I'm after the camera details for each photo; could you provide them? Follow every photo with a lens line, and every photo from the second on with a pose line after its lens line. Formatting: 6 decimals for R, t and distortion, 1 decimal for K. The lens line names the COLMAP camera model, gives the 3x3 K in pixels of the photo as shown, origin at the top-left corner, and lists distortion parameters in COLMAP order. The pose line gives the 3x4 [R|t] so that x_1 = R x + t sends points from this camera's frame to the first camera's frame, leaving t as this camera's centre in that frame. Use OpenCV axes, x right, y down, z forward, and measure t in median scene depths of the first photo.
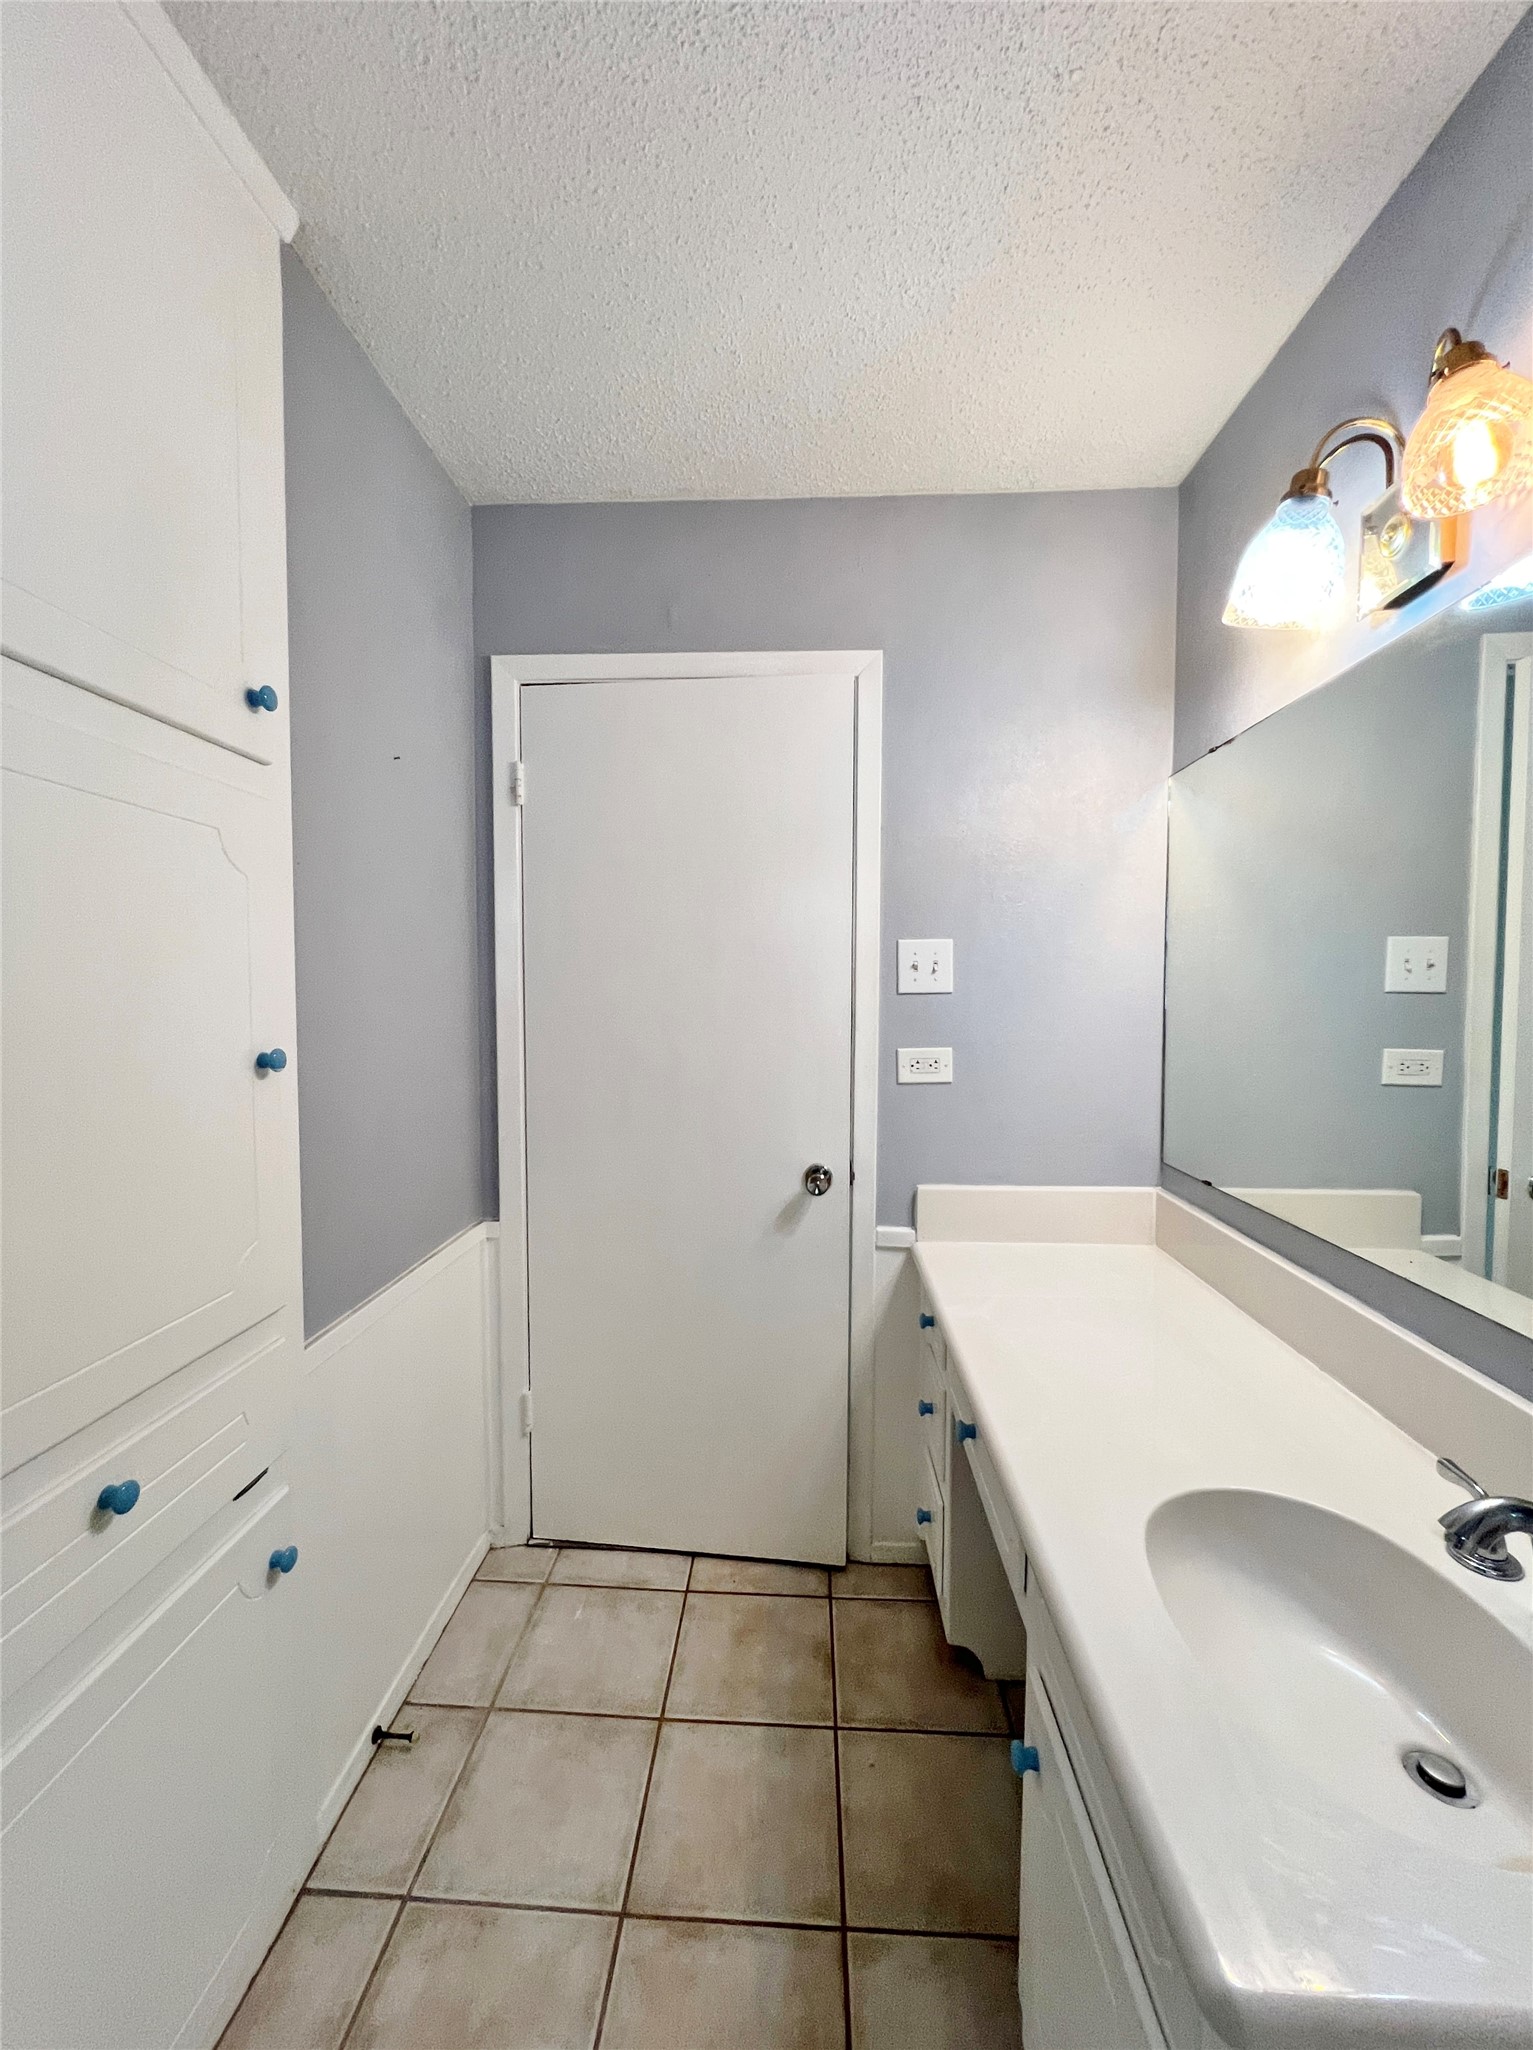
lens RADIAL K [[818.8, 0, 766.5], [0, 818.8, 1025.0], [0, 0, 1]] dist [-0.000746, -0.000115]
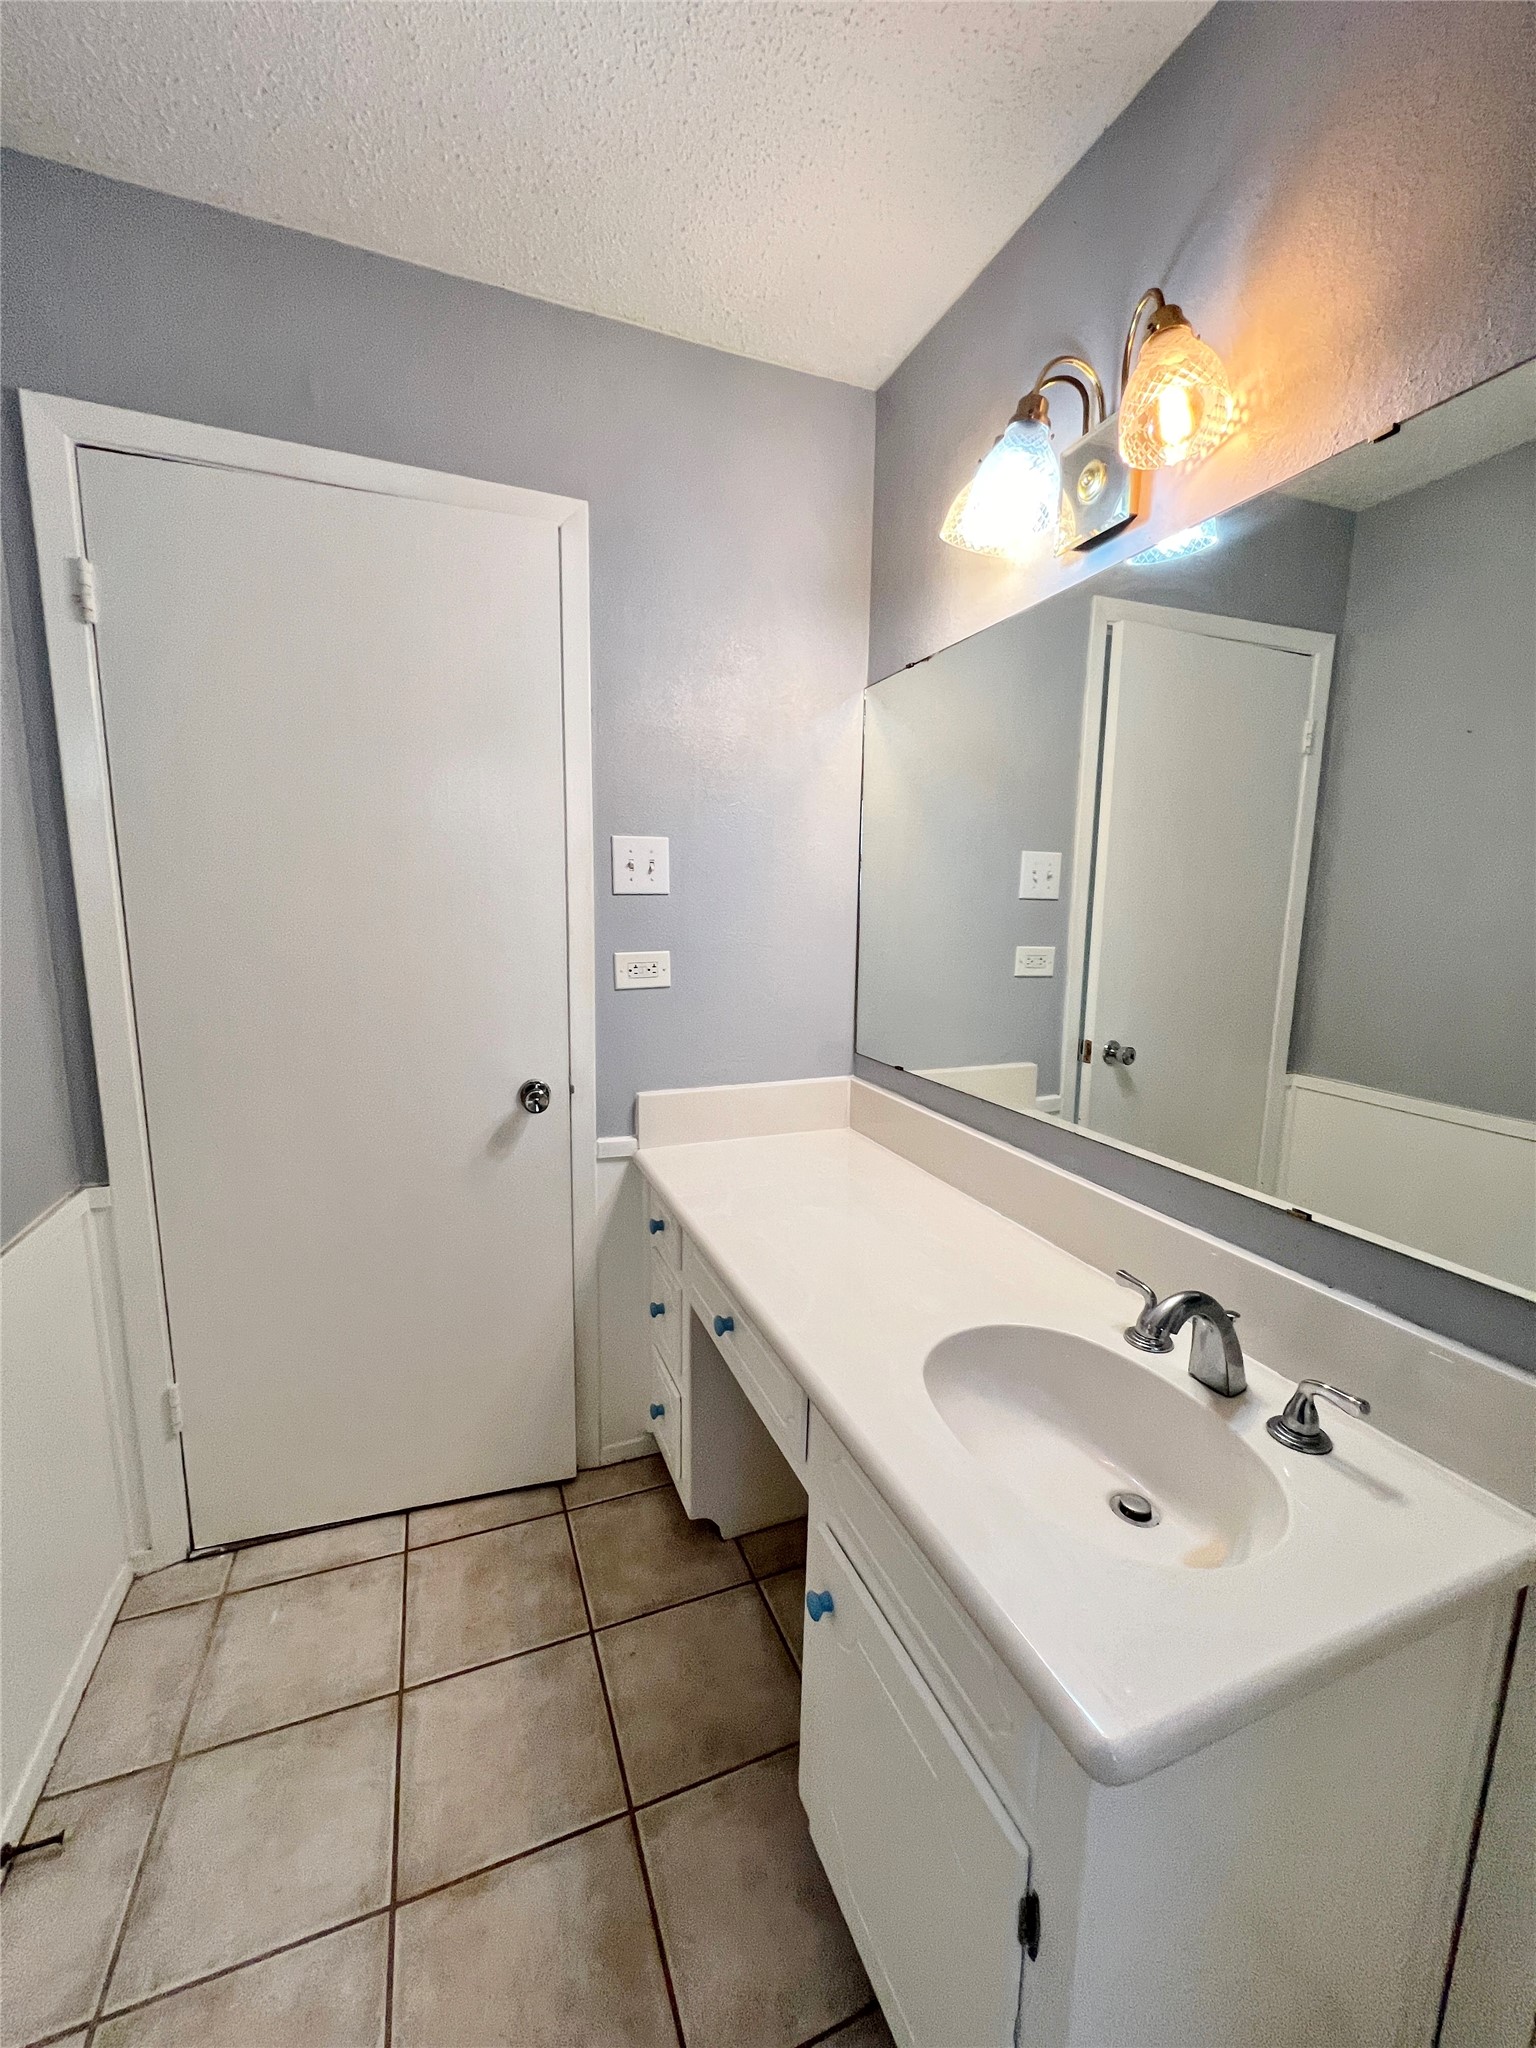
lens RADIAL K [[818.0, 0, 768.0], [0, 818.0, 1024.0], [0, 0, 1]] dist [-0.000746, -0.000115]
pose [[0.908153, -0.051393, 0.415473, -0.080047], [0.005203, 0.993745, 0.111552, 0.006553], [-0.418607, -0.099144, 0.902740, 0.064774]]
